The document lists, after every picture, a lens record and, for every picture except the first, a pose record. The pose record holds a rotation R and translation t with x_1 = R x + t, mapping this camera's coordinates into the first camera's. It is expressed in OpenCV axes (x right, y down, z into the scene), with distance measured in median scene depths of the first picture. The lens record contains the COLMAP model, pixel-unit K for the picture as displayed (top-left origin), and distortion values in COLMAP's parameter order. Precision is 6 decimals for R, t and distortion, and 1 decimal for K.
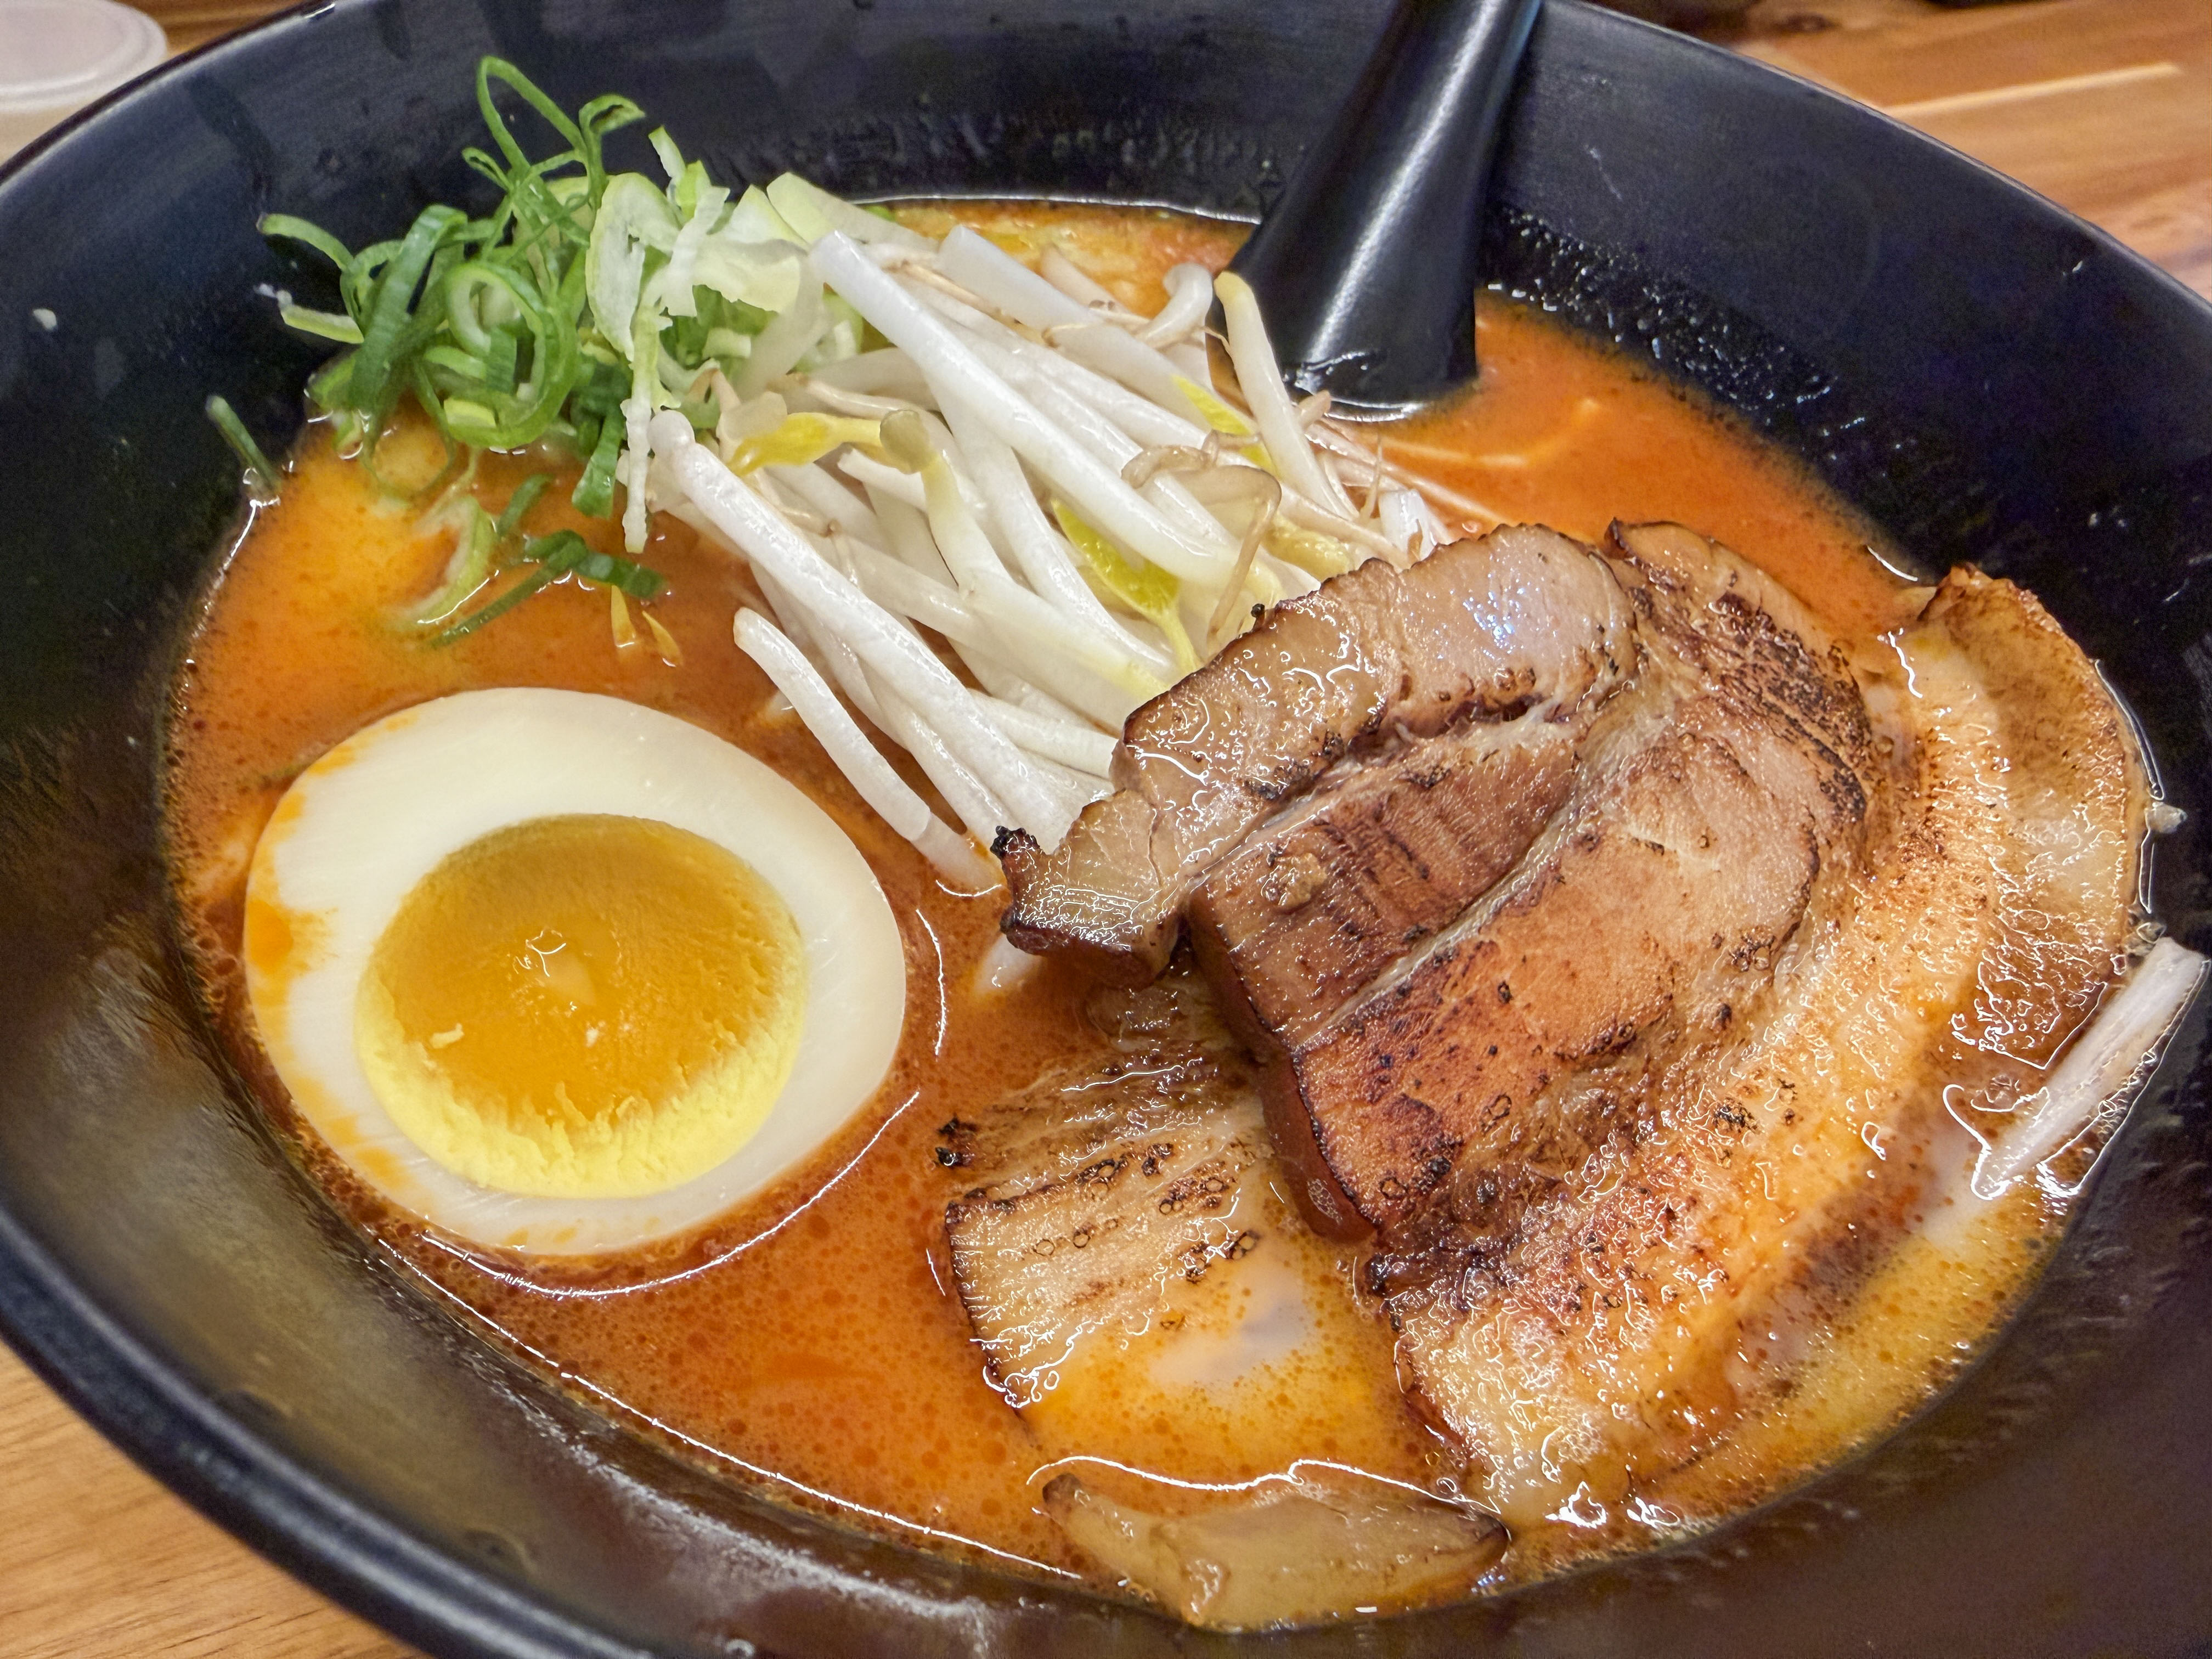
lens RADIAL K [[1569.4, 0, 1015.9], [0, 1569.4, 820.2], [0, 0, 1]] dist [-0.000057, 0.000765]
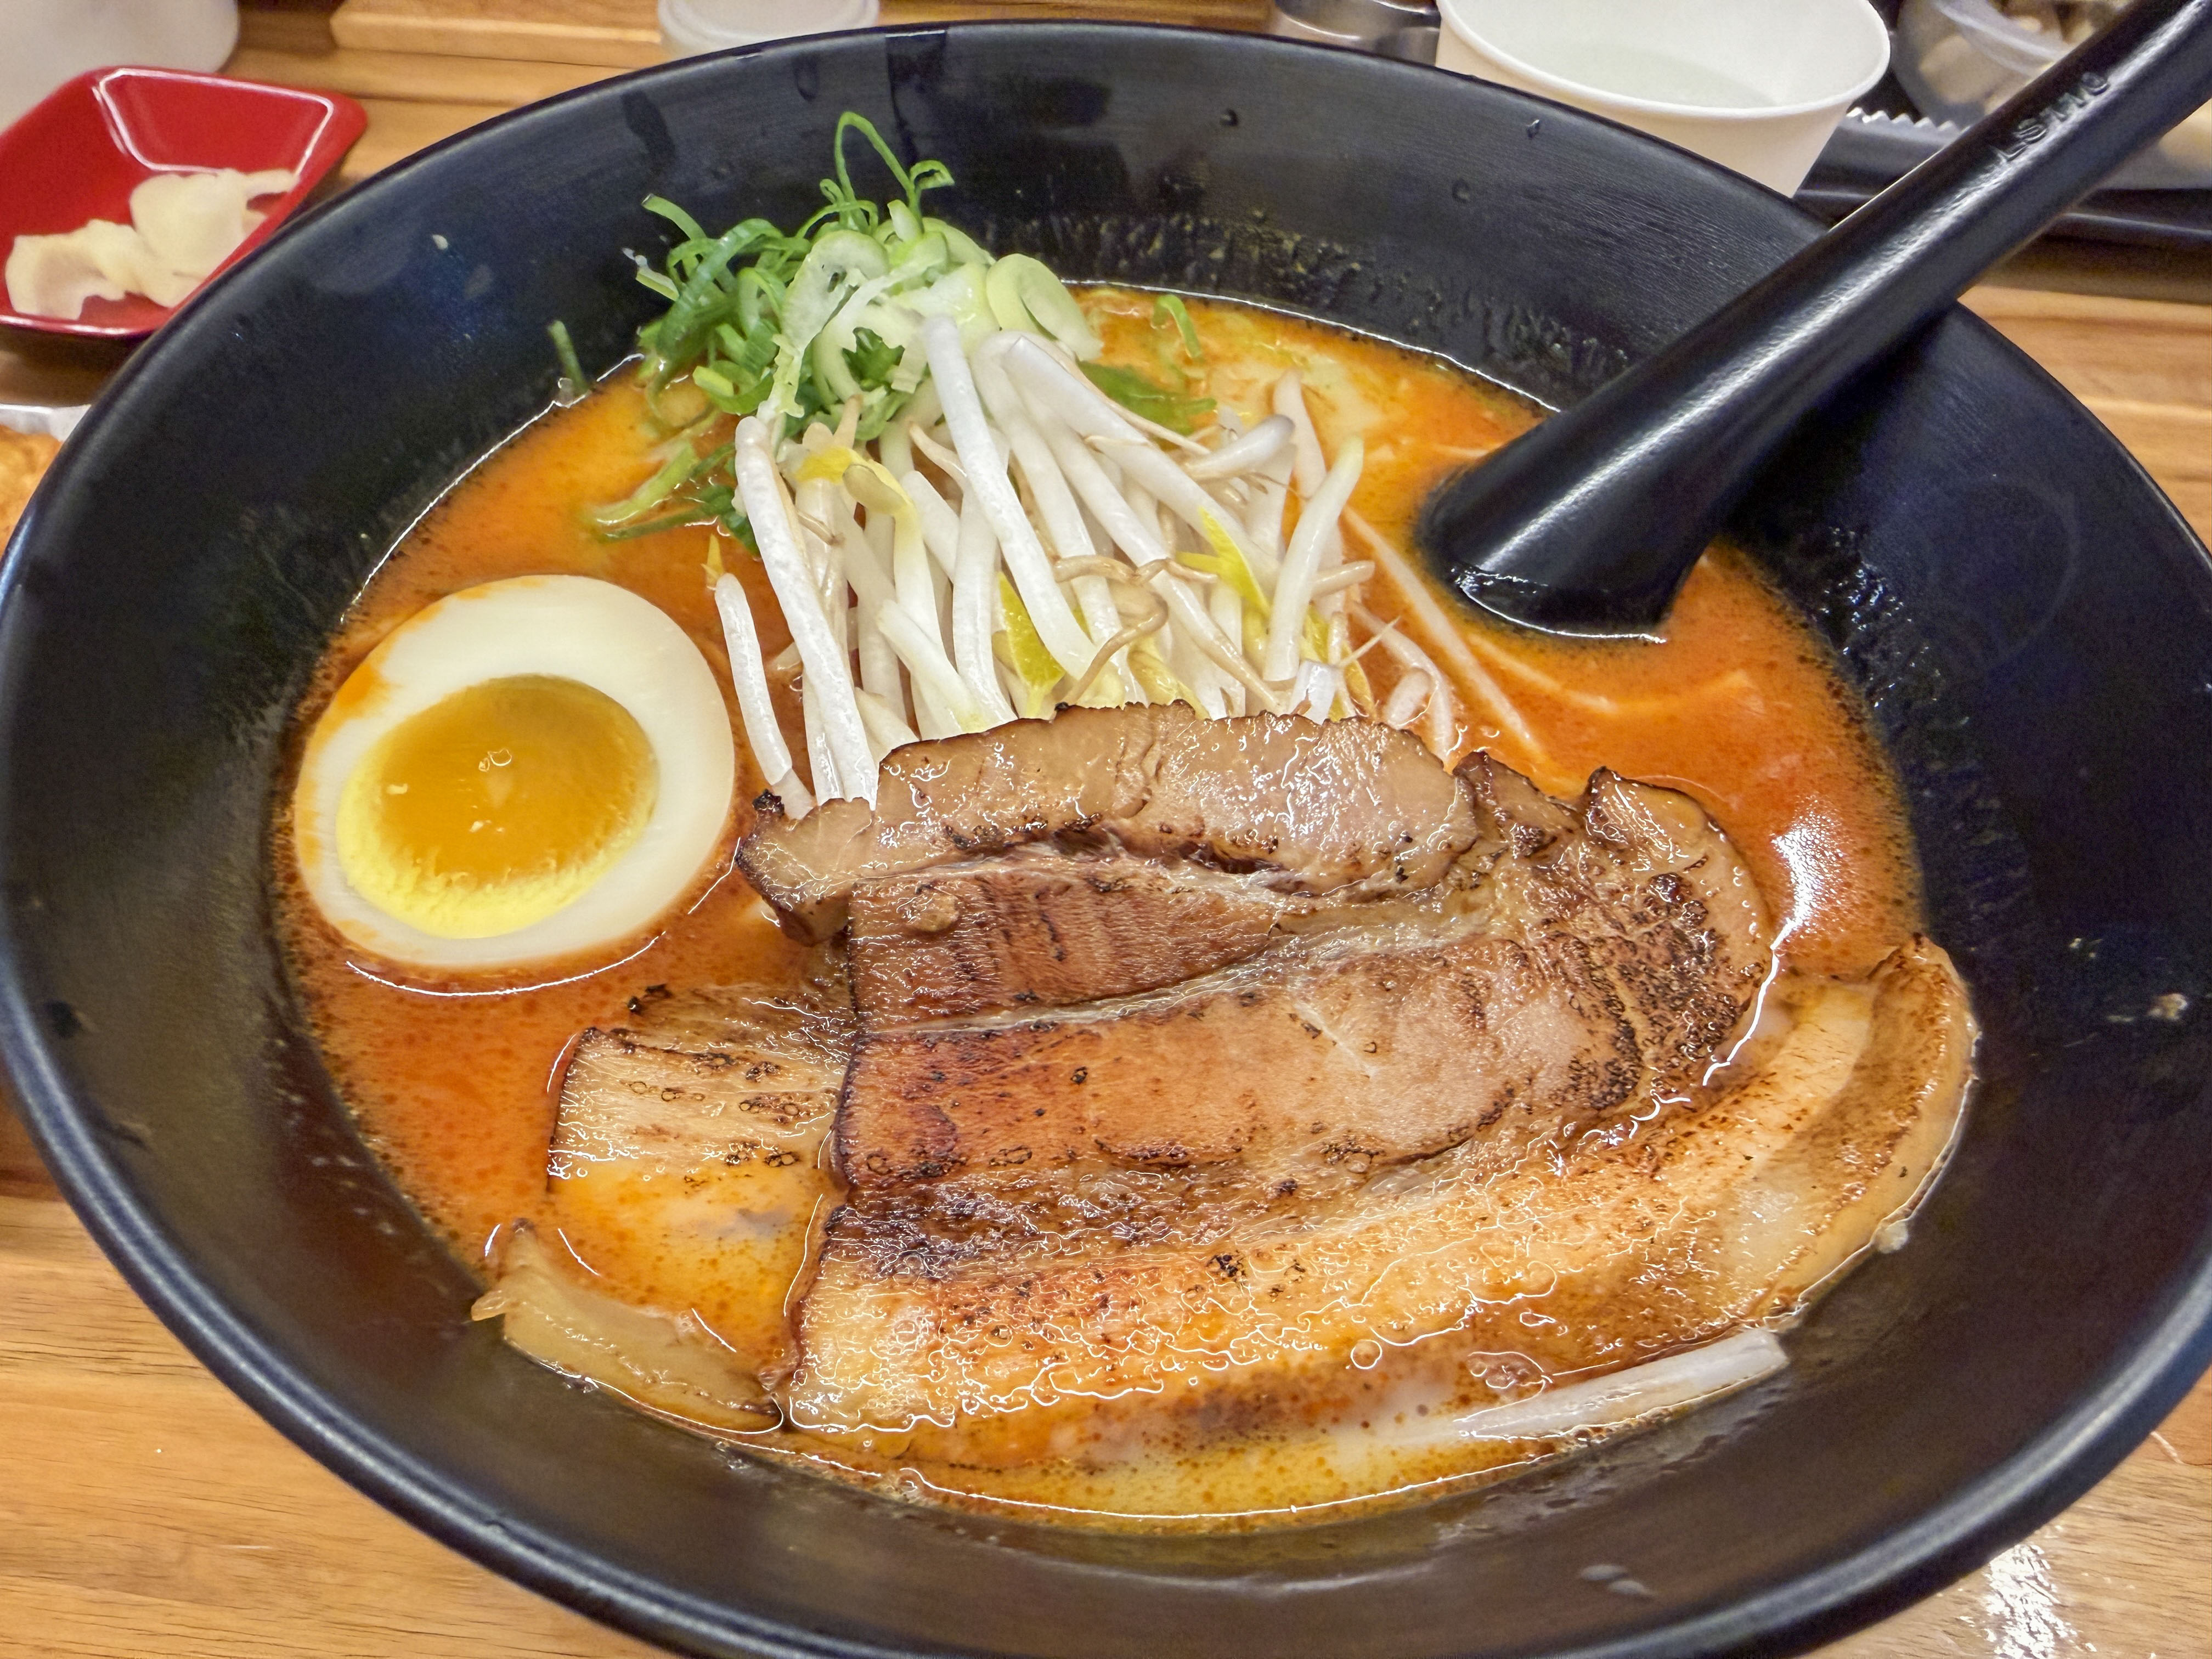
lens RADIAL K [[1627.0, 0, 1035.6], [0, 1627.0, 830.2], [0, 0, 1]] dist [0.009911, 0.005187]
pose [[0.854153, 0.359053, -0.376171, 0.652565], [-0.359781, 0.930327, 0.071056, -0.130915], [0.375475, 0.074646, 0.923822, -0.145978]]
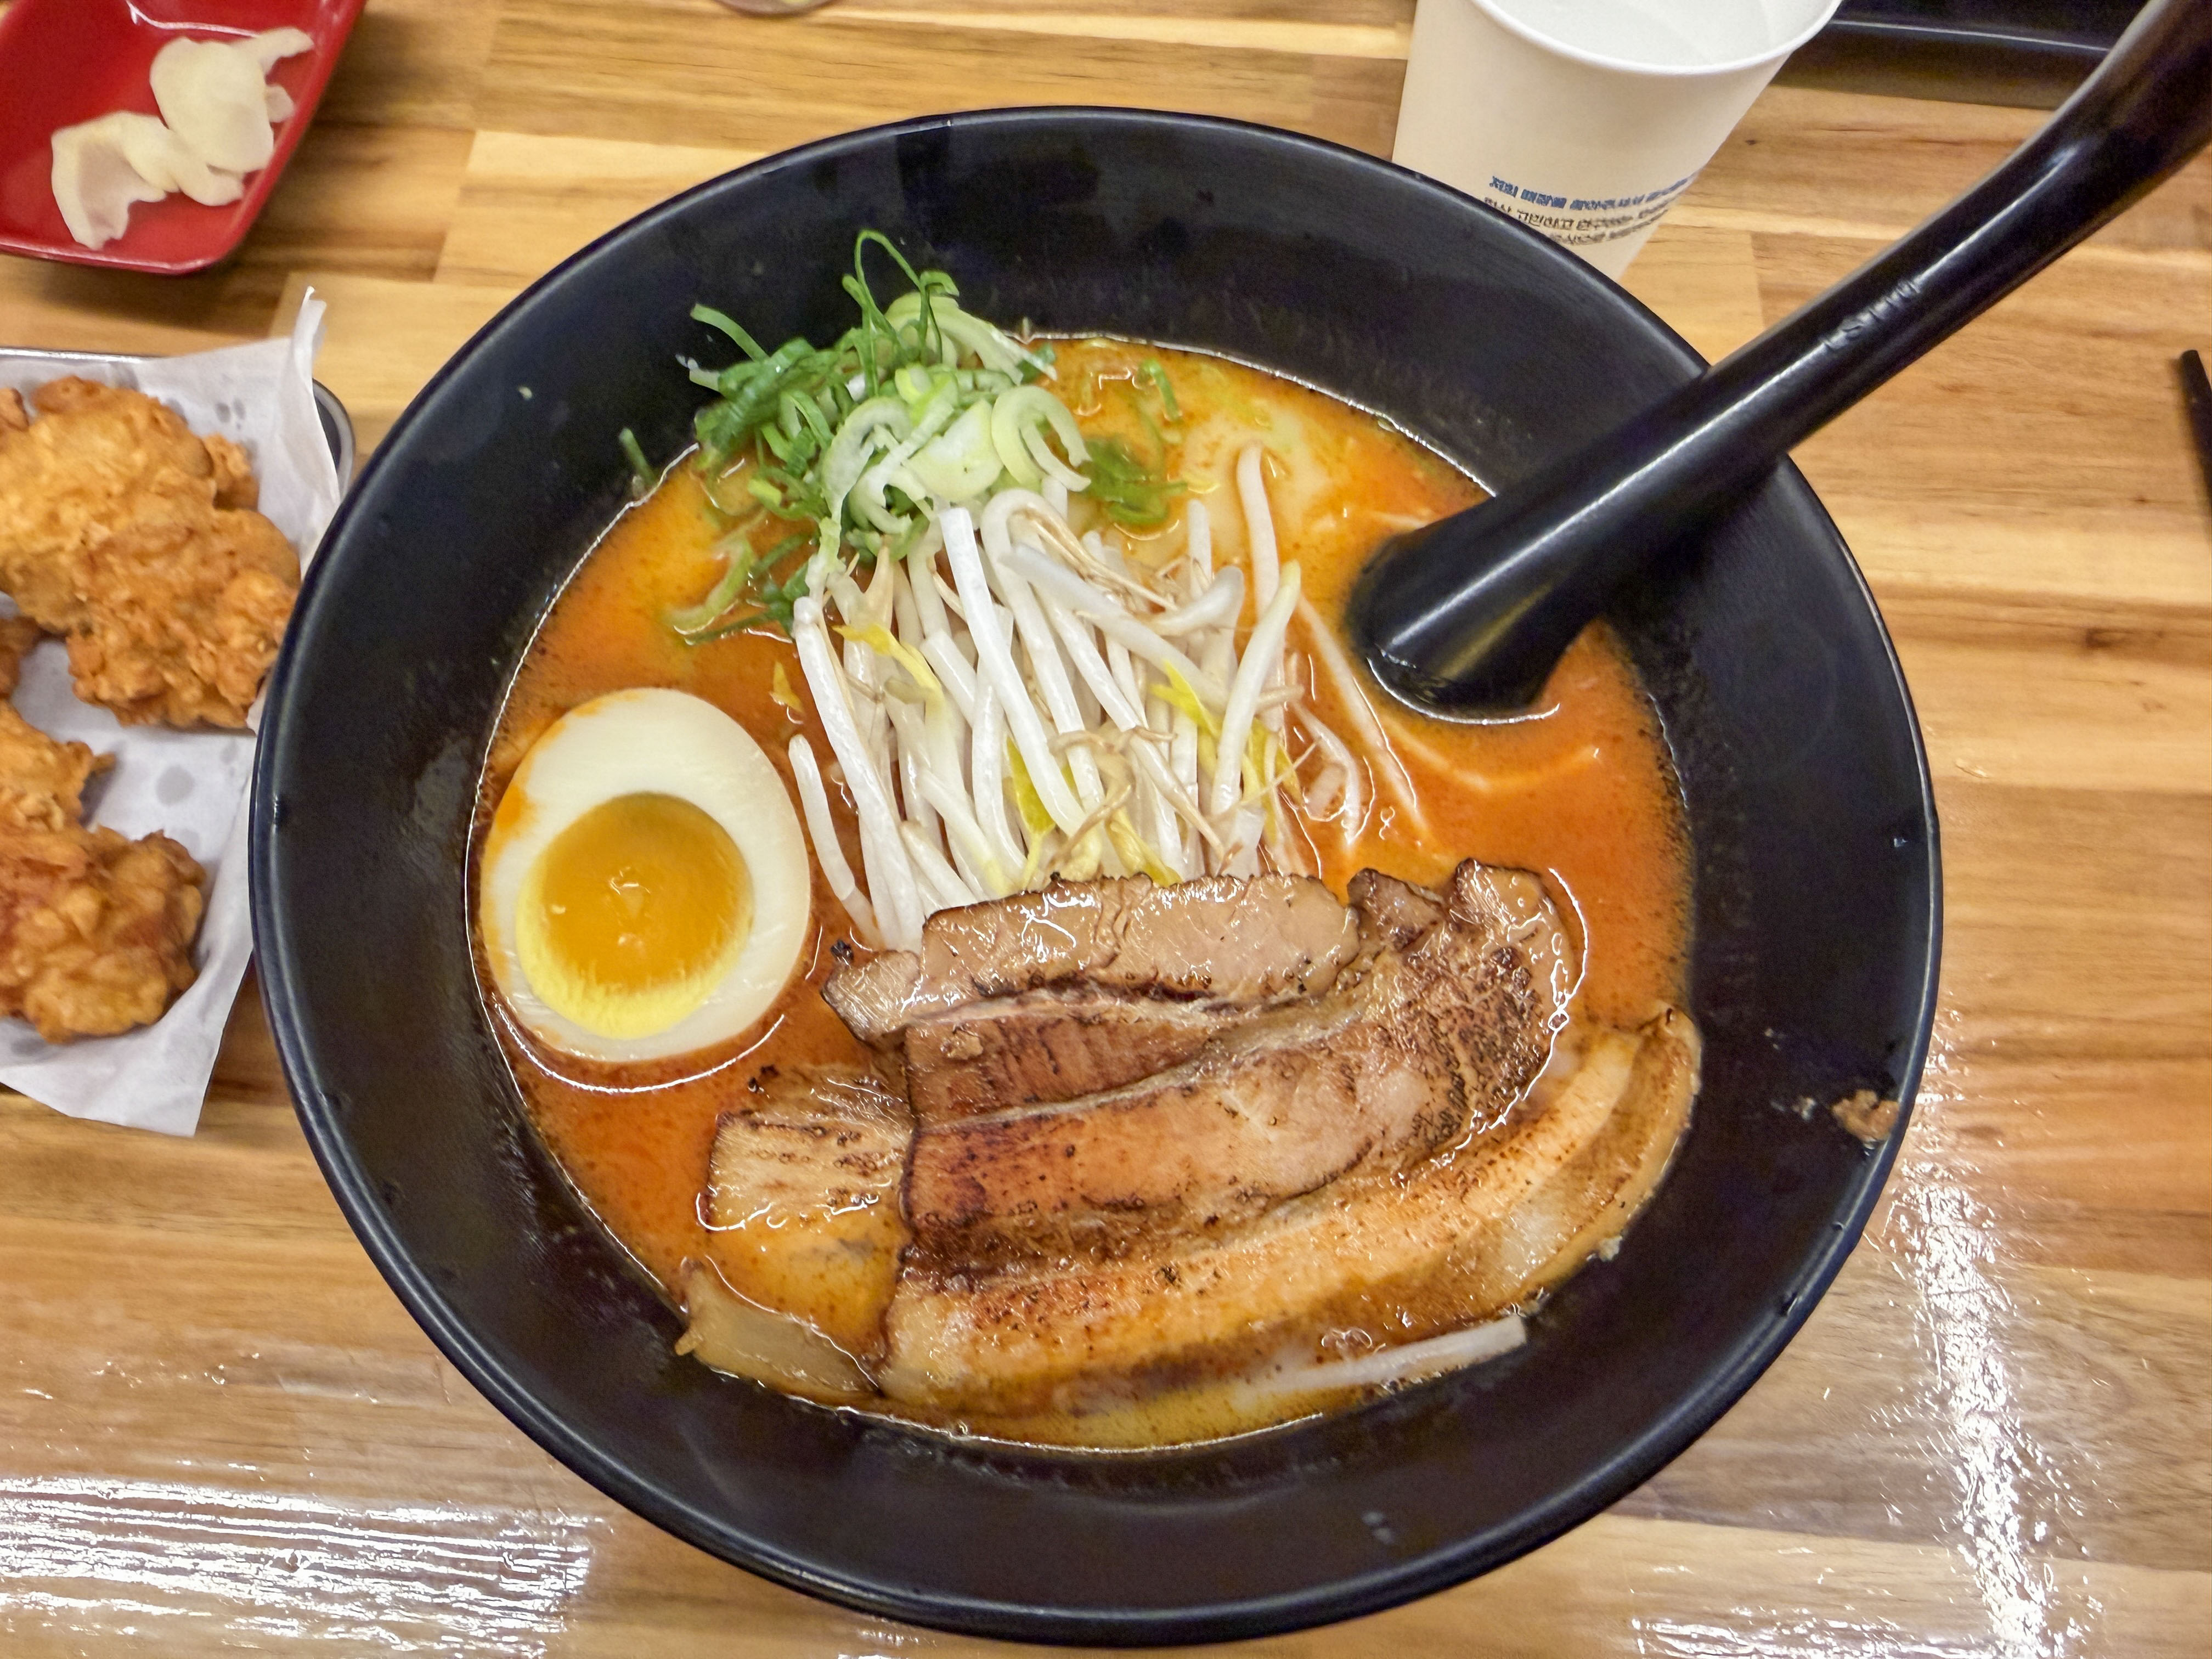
lens RADIAL K [[1624.1, 0, 1106.0], [0, 1624.1, 829.5], [0, 0, 1]] dist [-0.002577, 0.005355]
pose [[0.866223, 0.437495, -0.241362, 0.596823], [-0.353660, 0.878073, 0.322354, -0.750851], [0.352962, -0.193870, 0.915332, -0.511805]]
